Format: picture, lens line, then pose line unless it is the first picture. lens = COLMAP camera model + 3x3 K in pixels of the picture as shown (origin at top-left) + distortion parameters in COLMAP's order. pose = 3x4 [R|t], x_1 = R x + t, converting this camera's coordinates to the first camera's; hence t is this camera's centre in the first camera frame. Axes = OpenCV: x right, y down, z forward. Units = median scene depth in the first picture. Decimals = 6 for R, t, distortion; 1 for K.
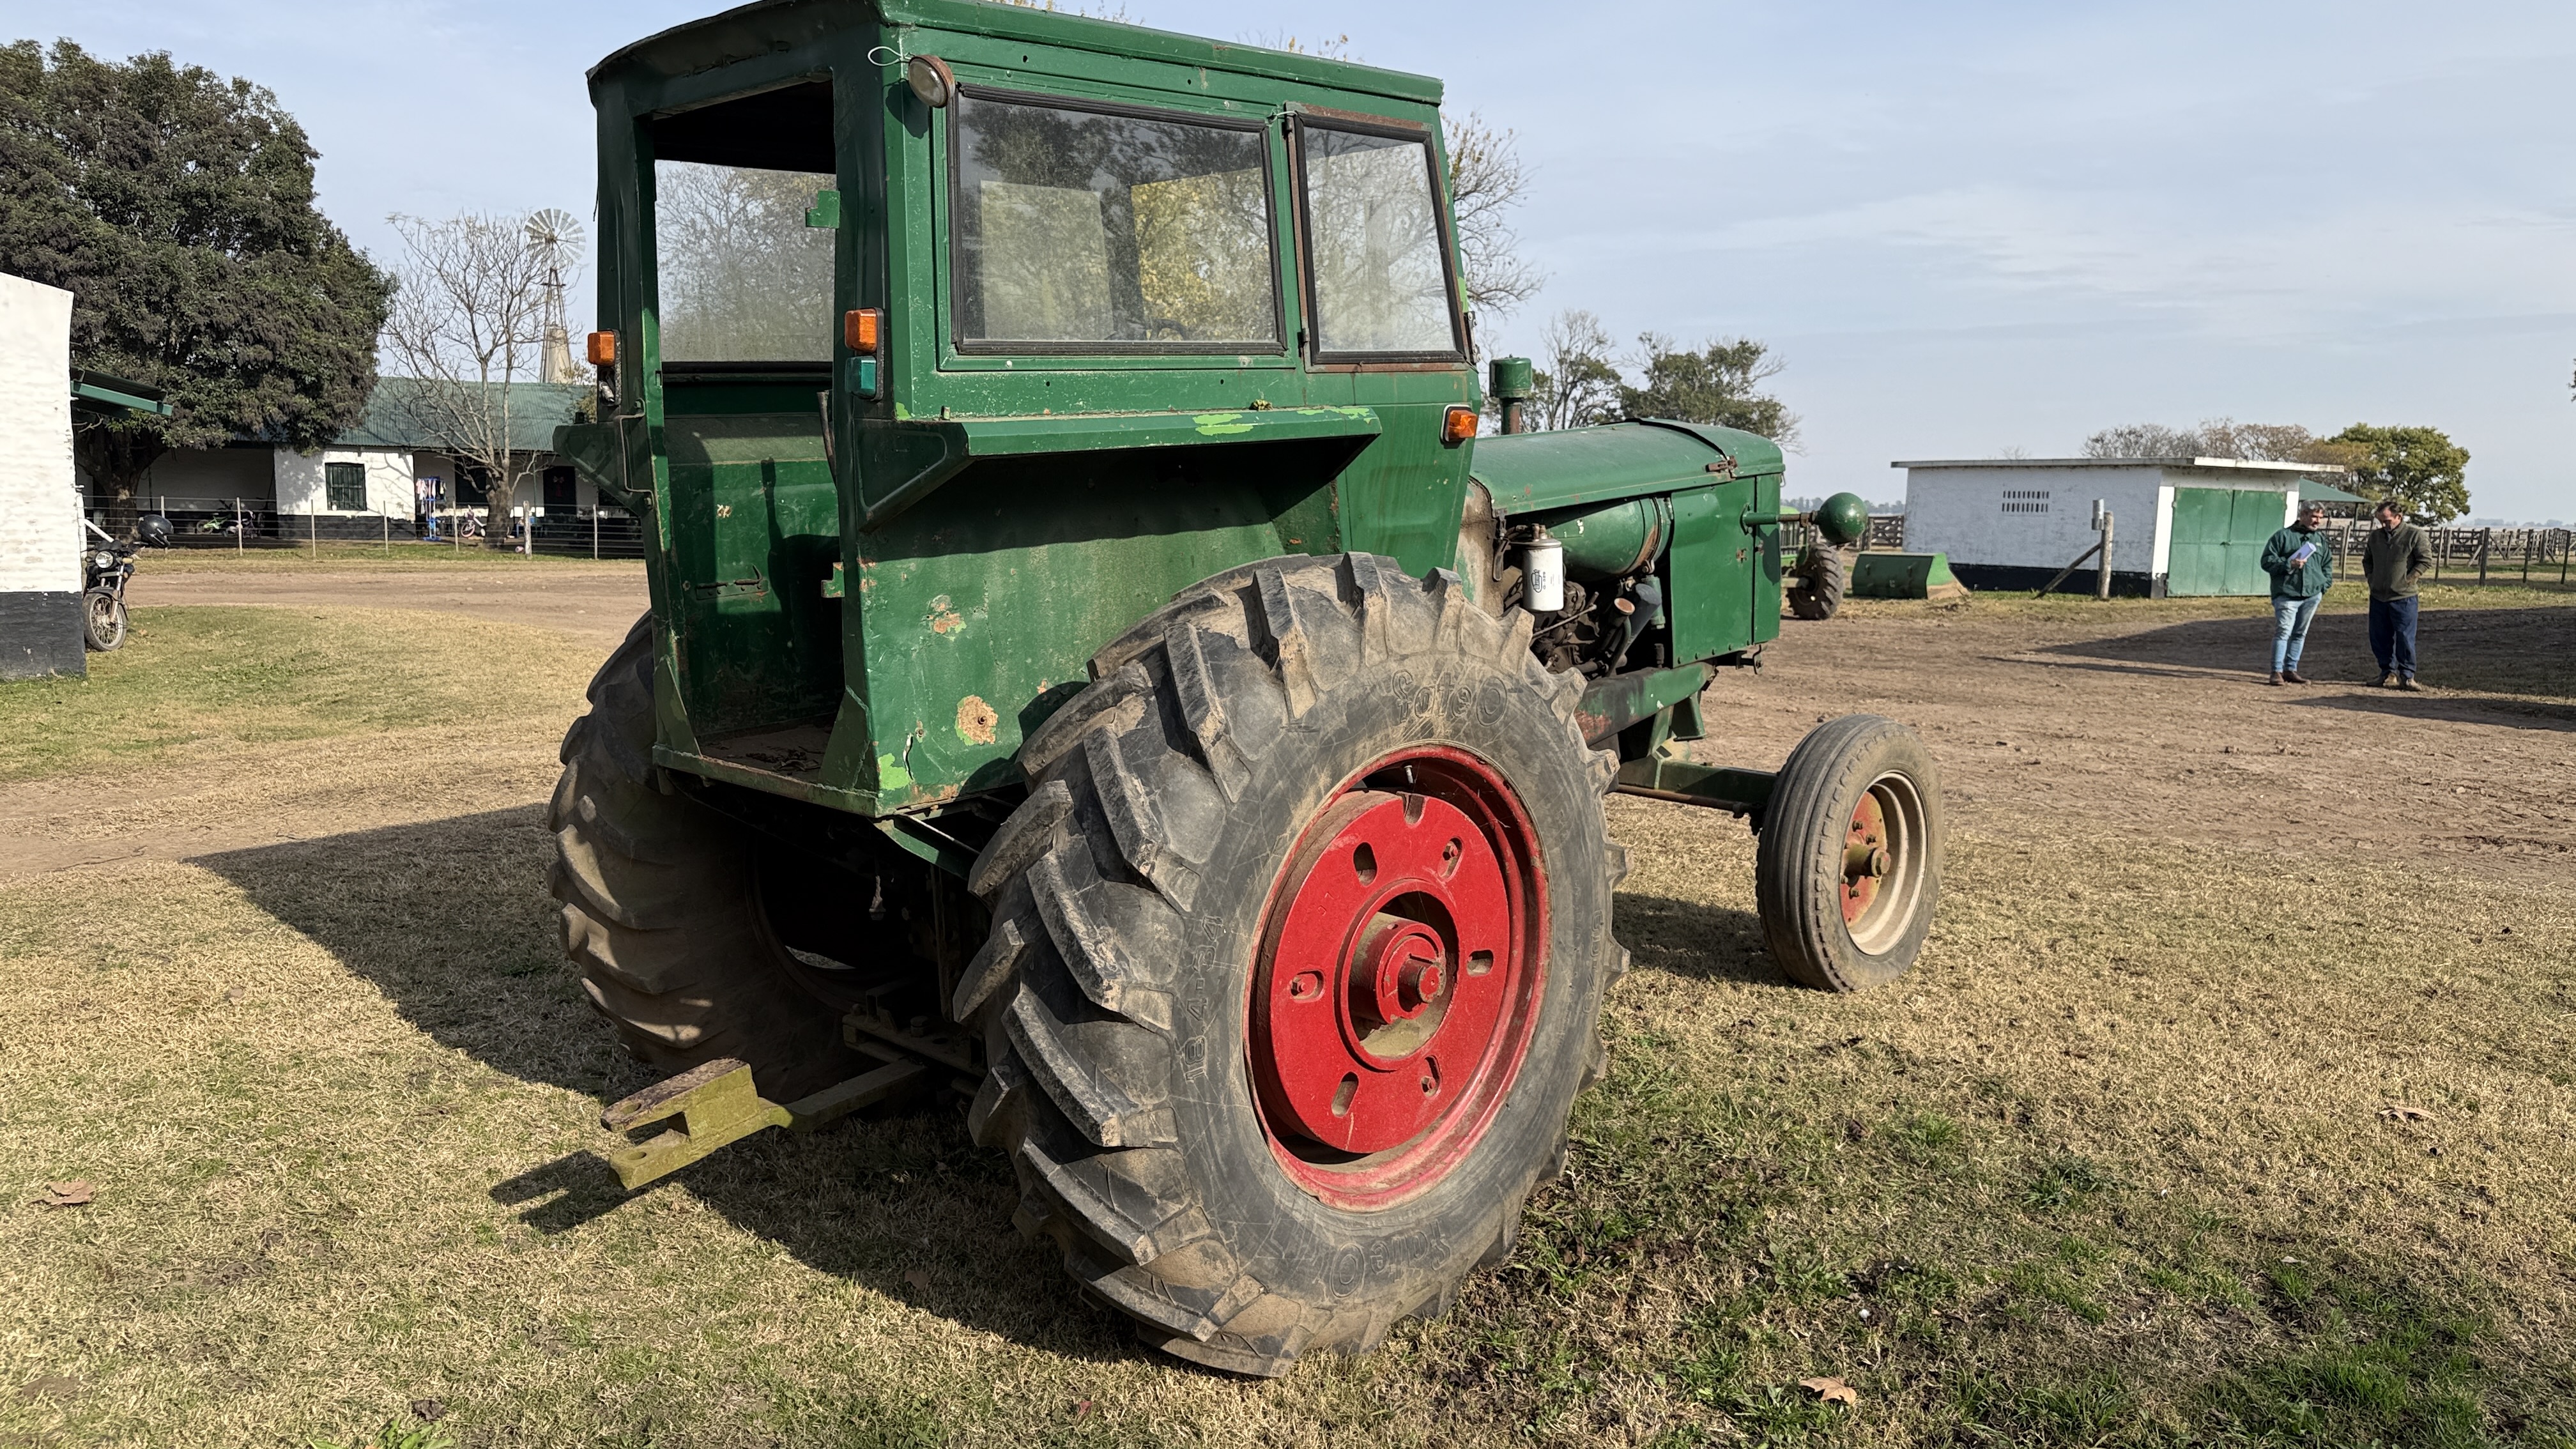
lens RADIAL K [[1809.2, 0, 1288.0], [0, 1809.2, 724.5], [0, 0, 1]] dist [0.044018, -0.070825]
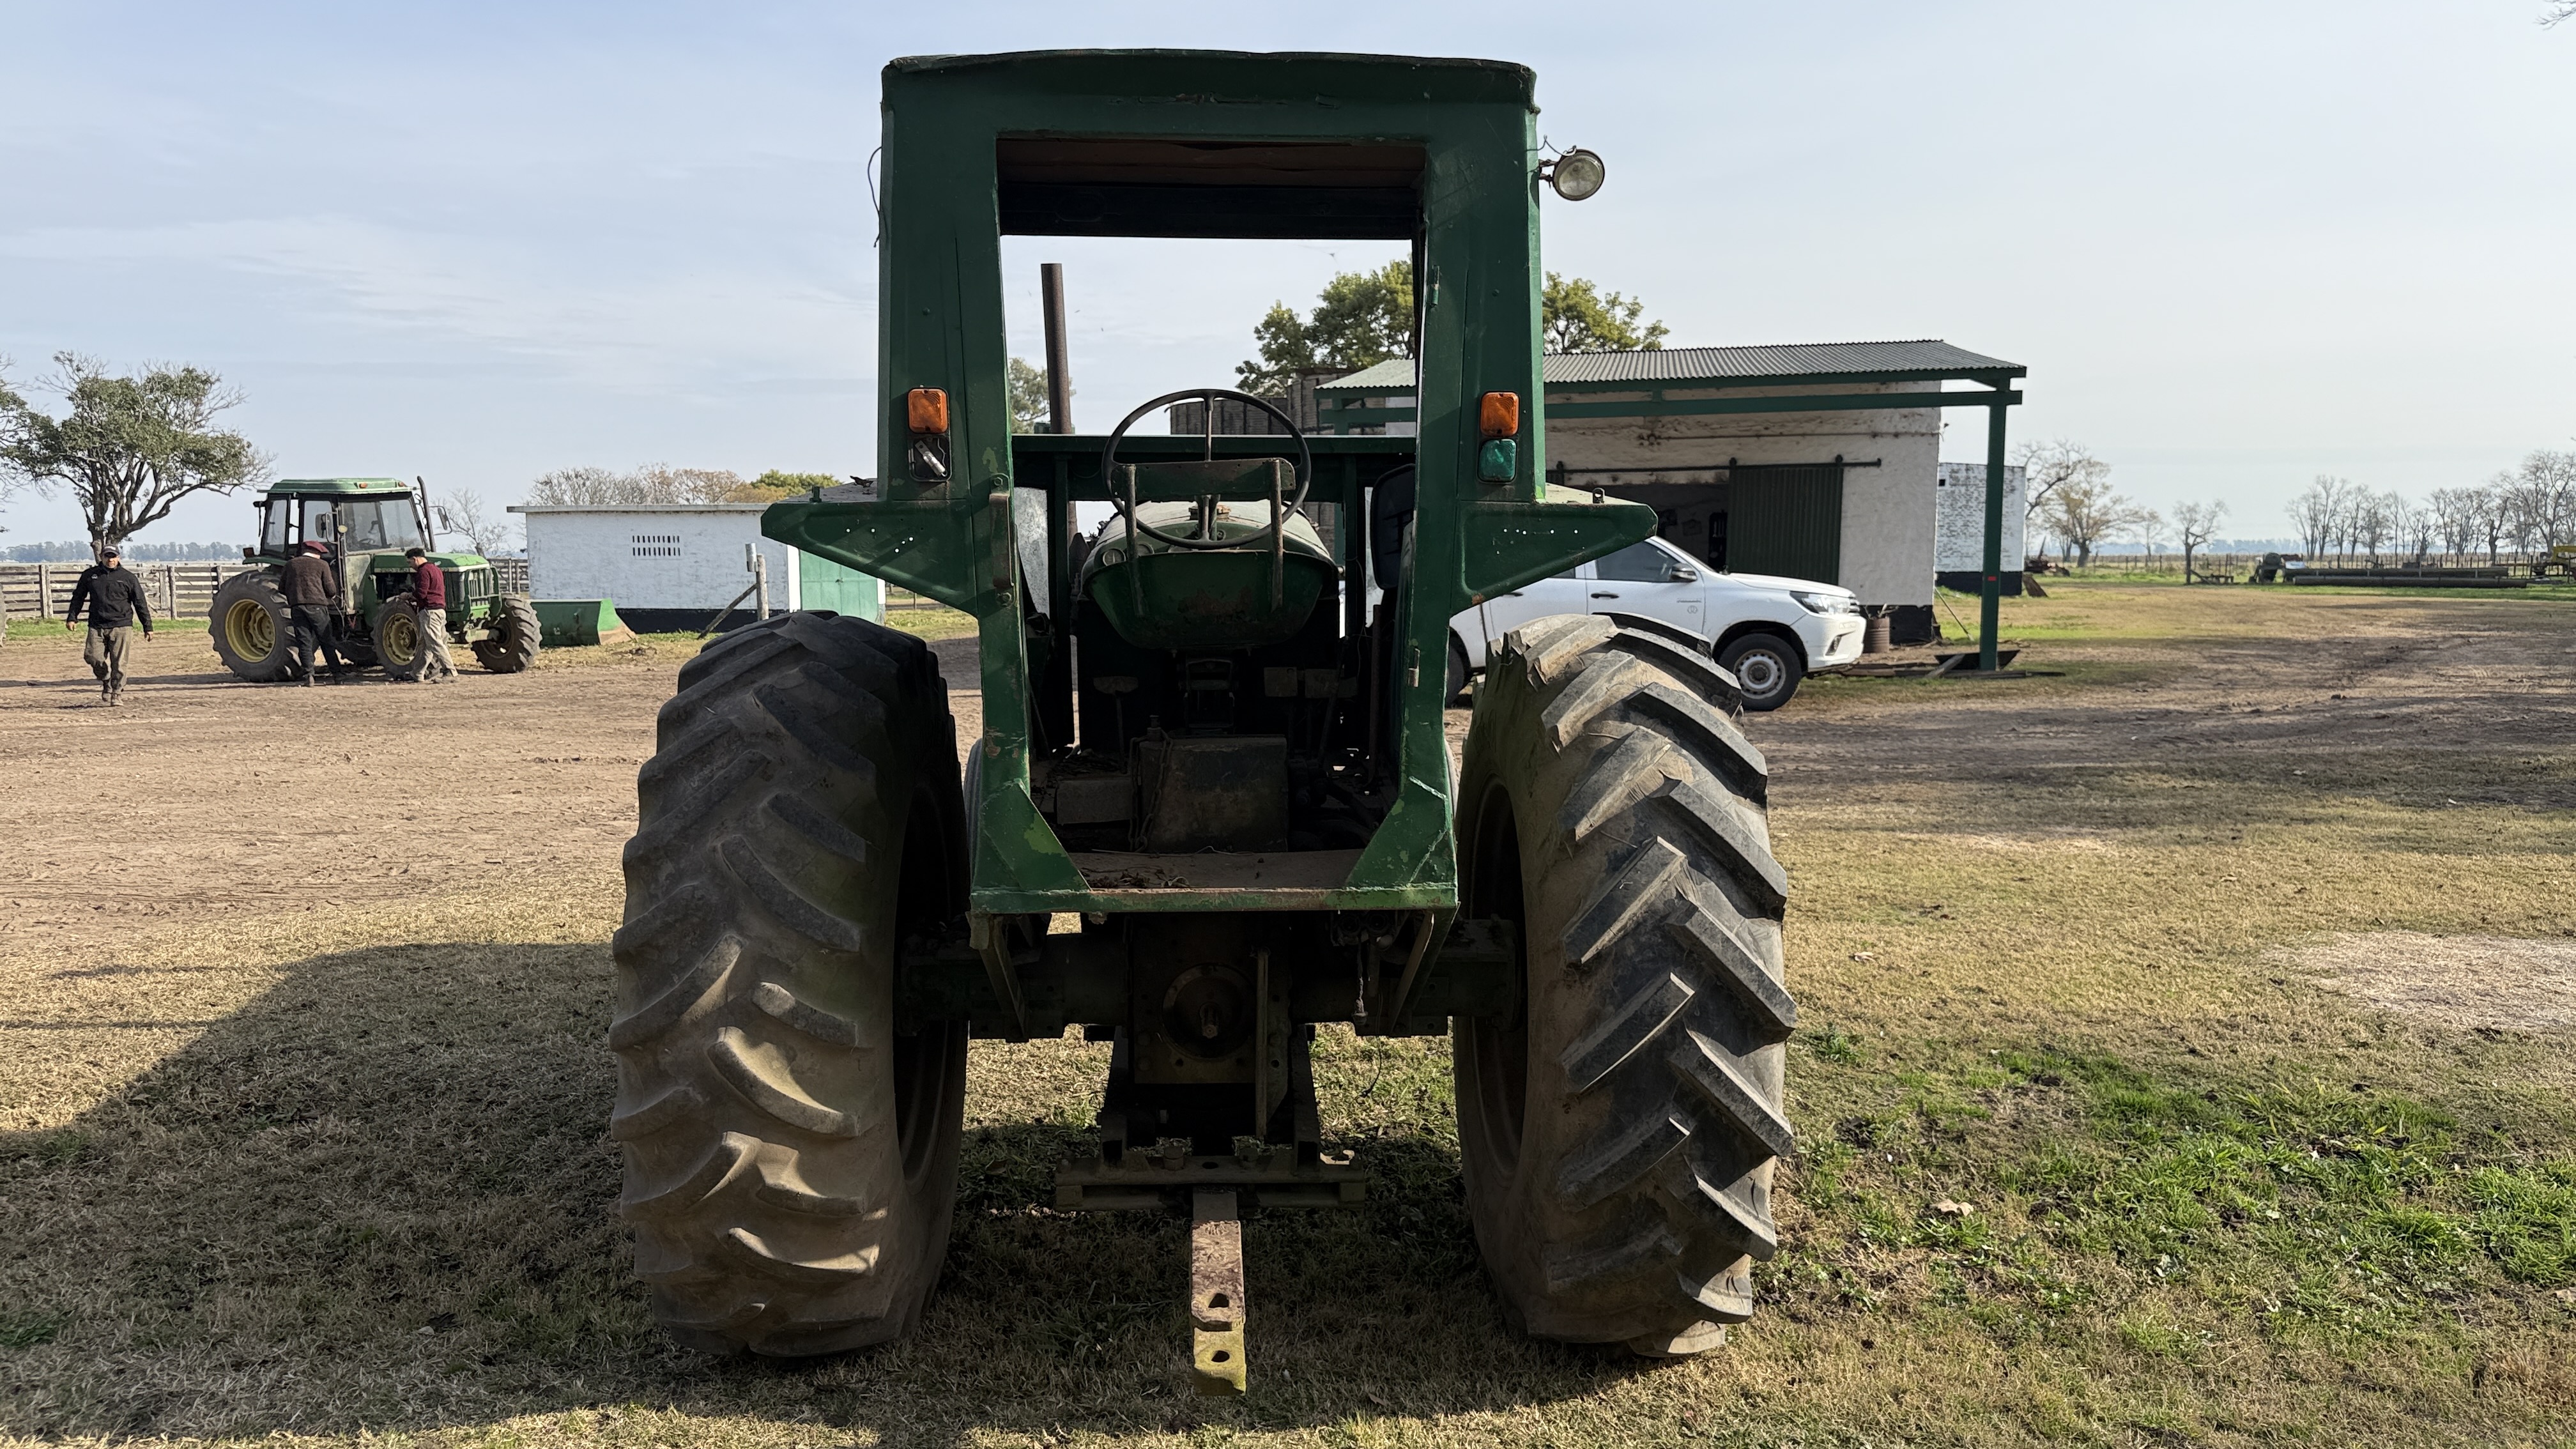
lens RADIAL K [[1809.2, 0, 1288.0], [0, 1809.2, 724.5], [0, 0, 1]] dist [0.044018, -0.070825]
pose [[0.681850, -0.088758, 0.726087, -0.113819], [0.104944, 0.994213, 0.022985, -0.009001], [-0.723925, 0.060526, 0.687219, 0.046518]]
